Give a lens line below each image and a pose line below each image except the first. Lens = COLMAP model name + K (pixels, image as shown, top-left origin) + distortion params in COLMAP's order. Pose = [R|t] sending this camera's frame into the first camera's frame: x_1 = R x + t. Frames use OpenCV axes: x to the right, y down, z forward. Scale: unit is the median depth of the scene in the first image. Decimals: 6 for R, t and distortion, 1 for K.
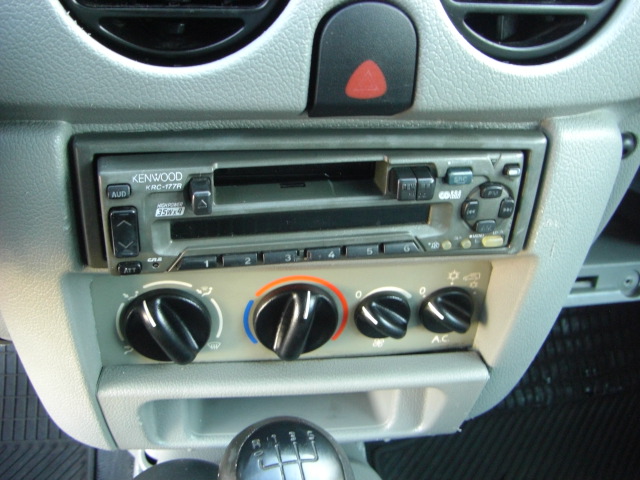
lens RADIAL K [[710.3, 0, 320.0], [0, 710.3, 240.0], [0, 0, 1]] dist [-0.200684, 0.221930]
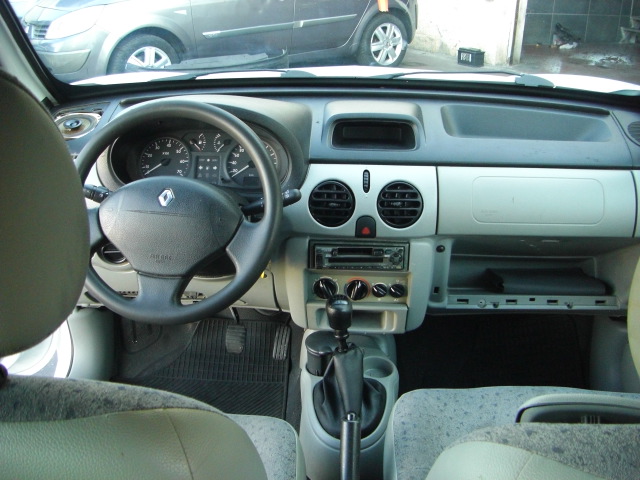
lens RADIAL K [[710.3, 0, 320.0], [0, 710.3, 240.0], [0, 0, 1]] dist [-0.200684, 0.221930]
pose [[0.973641, 0.035733, -0.225268, 0.692940], [-0.083702, 0.974720, -0.207159, 0.727175], [0.212171, 0.220554, 0.952019, -3.093634]]
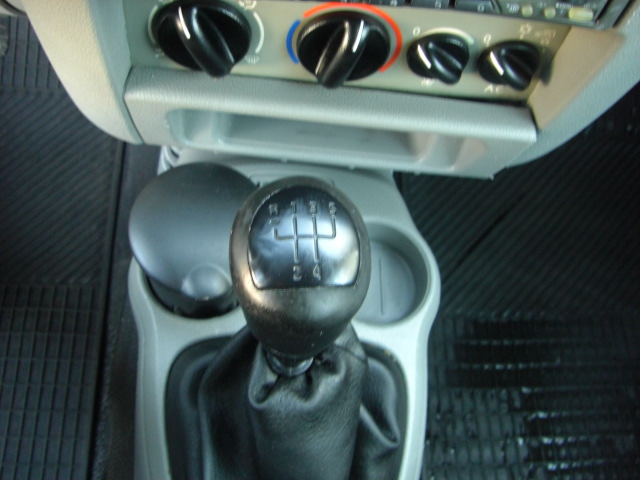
lens RADIAL K [[710.3, 0, 320.0], [0, 710.3, 240.0], [0, 0, 1]] dist [-0.200684, 0.221930]
pose [[0.983856, 0.177963, -0.018873, -0.002847], [-0.151941, 0.886374, 0.437327, -0.058987], [0.094557, -0.427399, 0.899105, 0.080920]]
